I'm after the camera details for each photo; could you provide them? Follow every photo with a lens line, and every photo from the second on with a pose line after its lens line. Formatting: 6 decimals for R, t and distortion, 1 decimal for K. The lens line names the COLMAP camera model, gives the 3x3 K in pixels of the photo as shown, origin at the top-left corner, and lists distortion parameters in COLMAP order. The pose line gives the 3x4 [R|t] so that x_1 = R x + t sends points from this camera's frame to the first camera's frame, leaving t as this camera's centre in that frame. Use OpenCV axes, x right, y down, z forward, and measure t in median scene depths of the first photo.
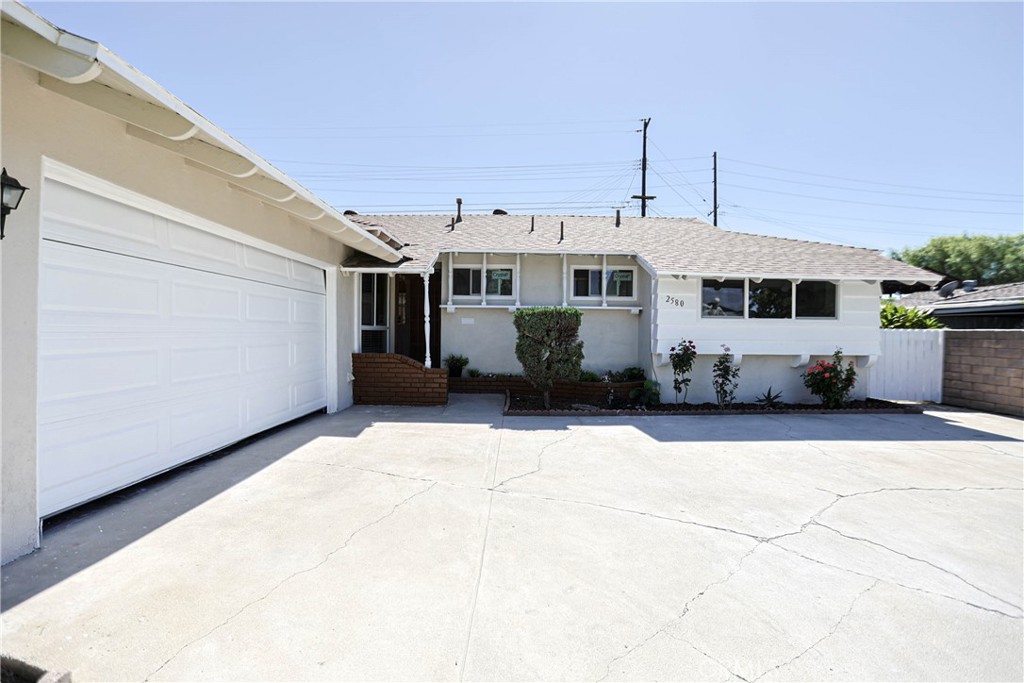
lens RADIAL K [[502.9, 0, 515.4], [0, 502.9, 341.0], [0, 0, 1]] dist [-0.060590, 0.026192]
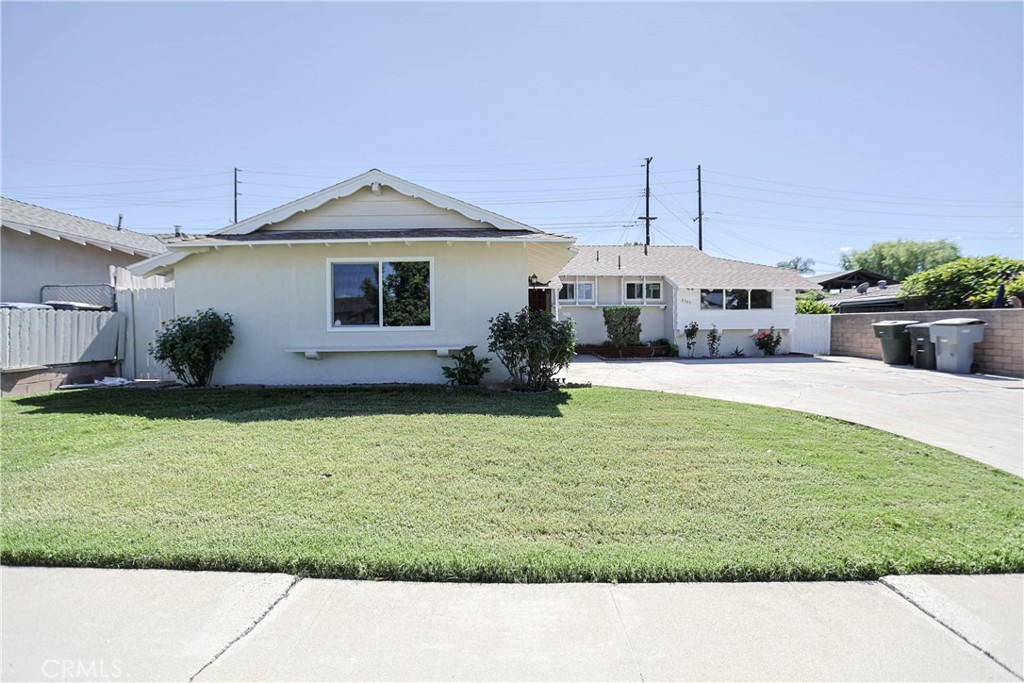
lens RADIAL K [[490.2, 0, 514.2], [0, 490.2, 346.6], [0, 0, 1]] dist [-0.052440, 0.000621]
pose [[0.999674, -0.018373, 0.017717, -0.352259], [0.017995, 0.999612, 0.021248, 0.038568], [-0.018100, -0.020923, 0.999617, -0.794195]]
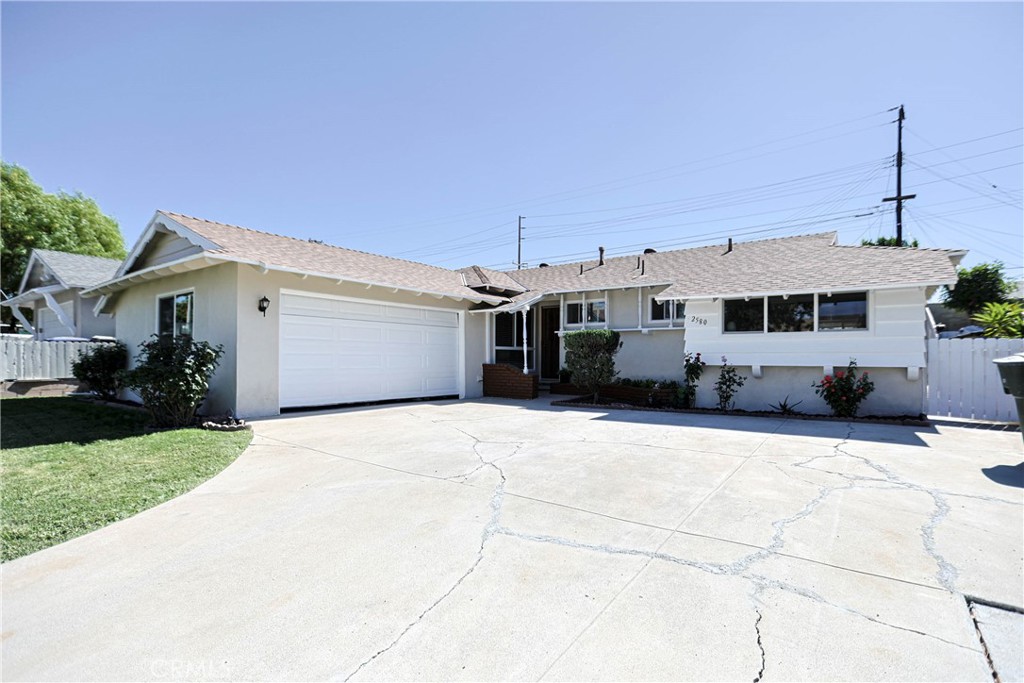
lens RADIAL K [[488.5, 0, 510.7], [0, 488.5, 366.8], [0, 0, 1]] dist [-0.033680, 0.000133]
pose [[0.800732, 0.005323, -0.599000, 0.637315], [-0.008259, 0.999964, -0.002154, 0.035244], [0.598966, 0.006672, 0.800746, -0.181936]]
